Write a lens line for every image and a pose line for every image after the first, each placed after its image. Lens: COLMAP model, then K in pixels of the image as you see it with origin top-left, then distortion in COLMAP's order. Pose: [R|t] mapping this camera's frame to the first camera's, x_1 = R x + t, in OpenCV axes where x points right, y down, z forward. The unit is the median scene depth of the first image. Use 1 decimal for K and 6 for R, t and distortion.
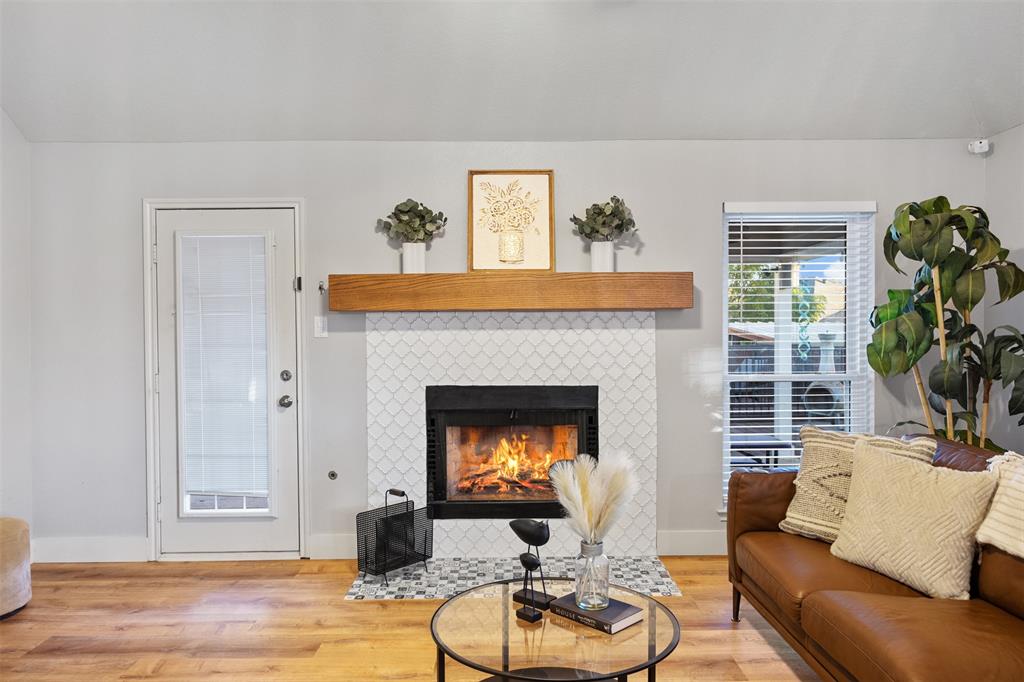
lens RADIAL K [[683.5, 0, 511.6], [0, 683.5, 339.0], [0, 0, 1]] dist [-0.004473, 0.004257]
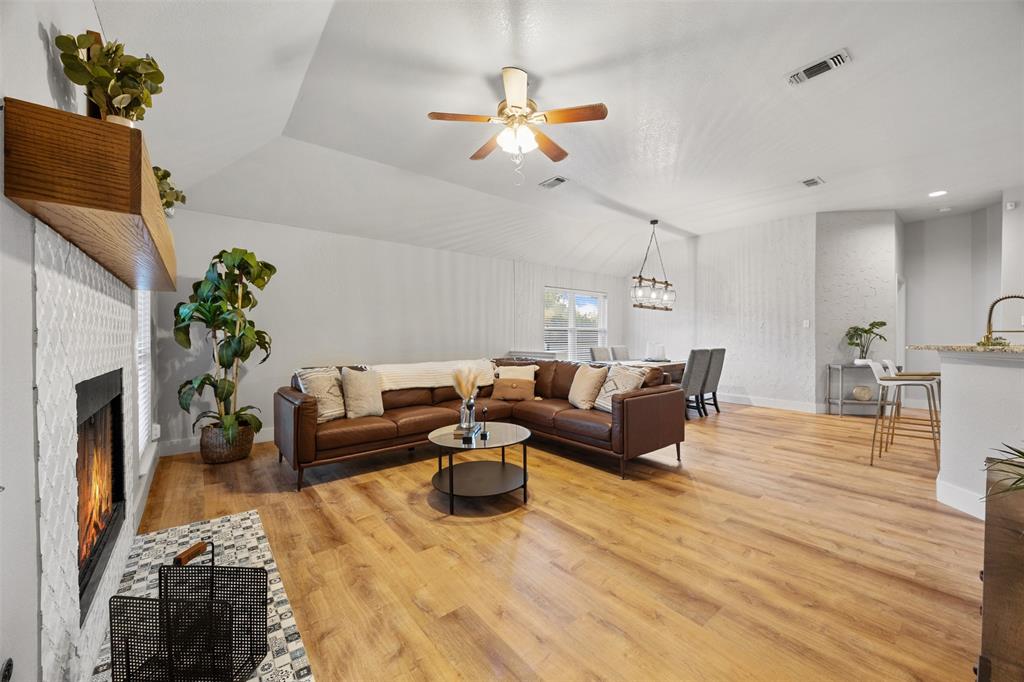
lens RADIAL K [[388.6, 0, 510.6], [0, 388.6, 336.0], [0, 0, 1]] dist [-0.000557, -0.000148]
pose [[-0.617279, 0.008230, 0.786701, -0.579751], [0.015504, 0.999878, 0.001704, 0.035566], [-0.786591, 0.013249, -0.617332, 0.936881]]
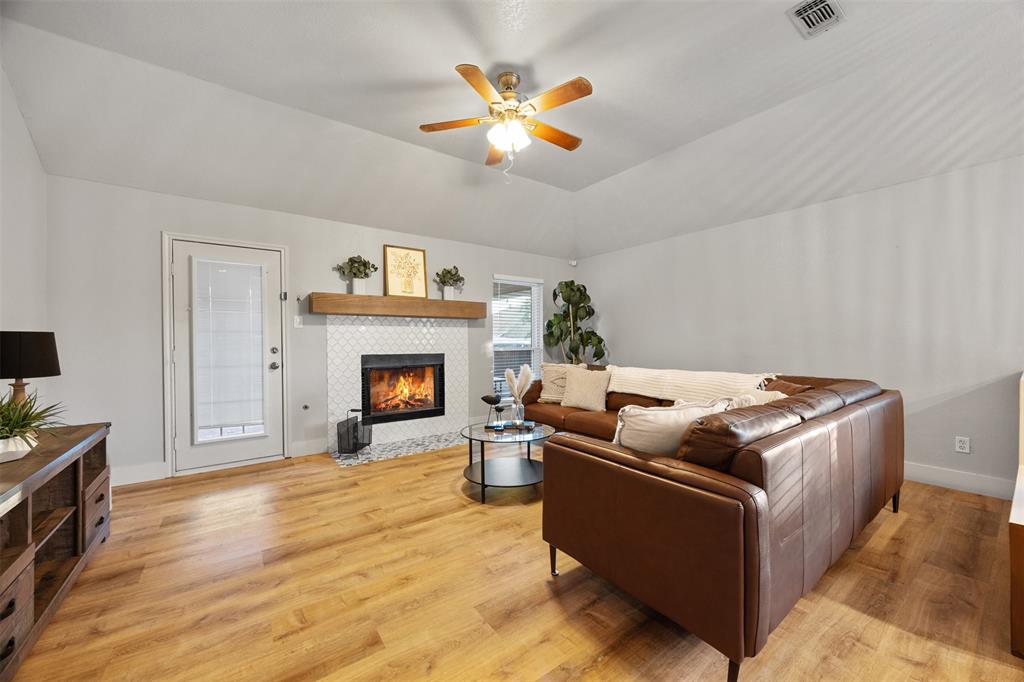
lens RADIAL K [[388.6, 0, 513.6], [0, 388.6, 340.7], [0, 0, 1]] dist [-0.000557, -0.000148]
pose [[0.812689, 0.001811, 0.582695, -0.416754], [0.008060, 0.999865, -0.014348, 0.049215], [-0.582642, 0.016357, 0.812565, -0.118321]]
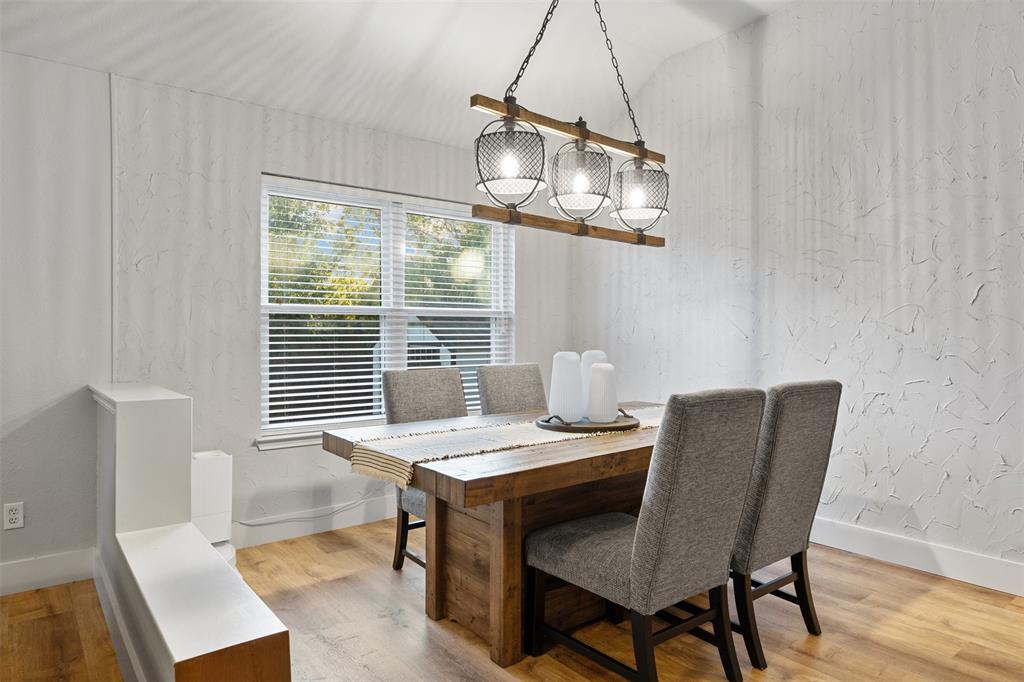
lens RADIAL K [[629.6, 0, 504.9], [0, 629.6, 337.3], [0, 0, 1]] dist [-0.004938, -0.000448]
pose [[-0.608411, 0.006363, 0.793597, -0.191064], [0.019430, 0.999788, 0.006879, 0.046941], [-0.793384, 0.019605, -0.608405, -0.024032]]
